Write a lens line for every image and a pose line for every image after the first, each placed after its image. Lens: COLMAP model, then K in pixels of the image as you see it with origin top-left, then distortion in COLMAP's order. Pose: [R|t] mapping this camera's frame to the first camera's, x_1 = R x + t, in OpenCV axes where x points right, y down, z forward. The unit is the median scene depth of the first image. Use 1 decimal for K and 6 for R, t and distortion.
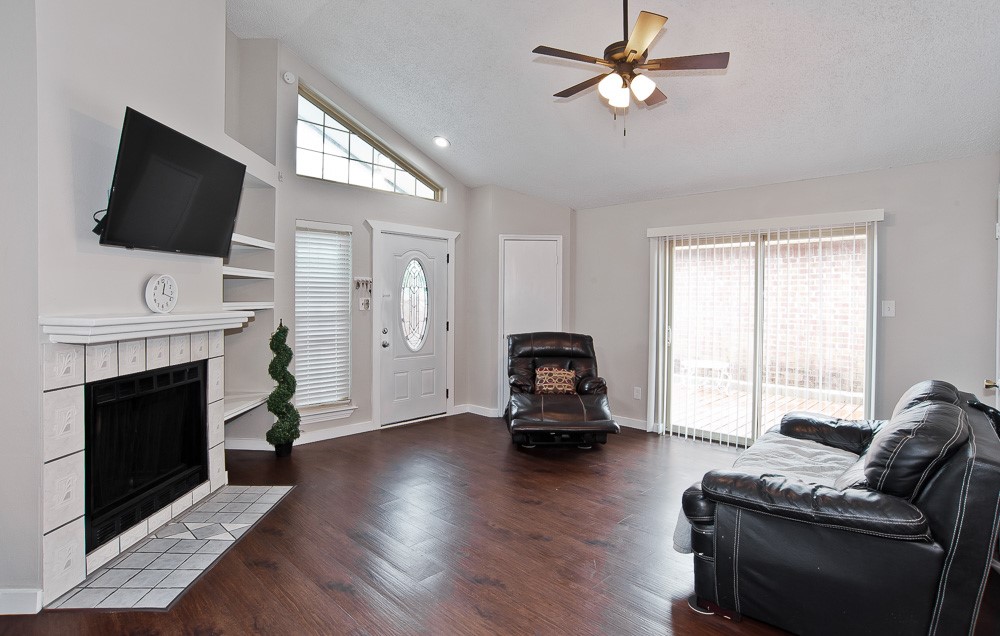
lens RADIAL K [[495.1, 0, 495.5], [0, 495.1, 313.0], [0, 0, 1]] dist [-0.003944, -0.000053]
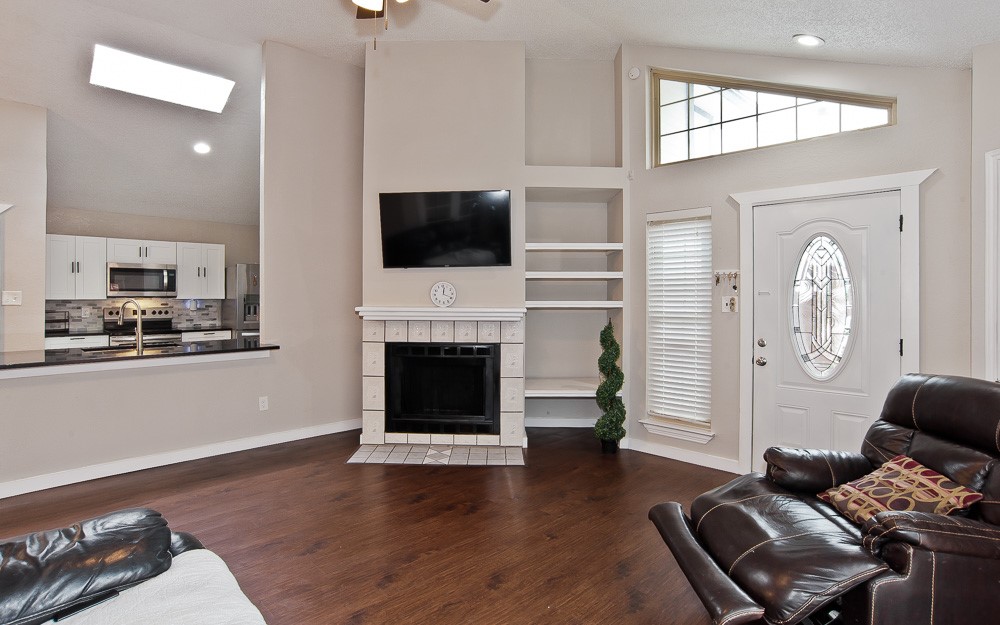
lens RADIAL K [[509.8, 0, 495.4], [0, 509.8, 301.9], [0, 0, 1]] dist [-0.021608, 0.002226]
pose [[0.019763, 0.008983, -0.999764, 0.541257], [-0.029572, 0.999527, 0.008397, -0.019139], [0.999367, 0.029400, 0.020020, 0.655864]]
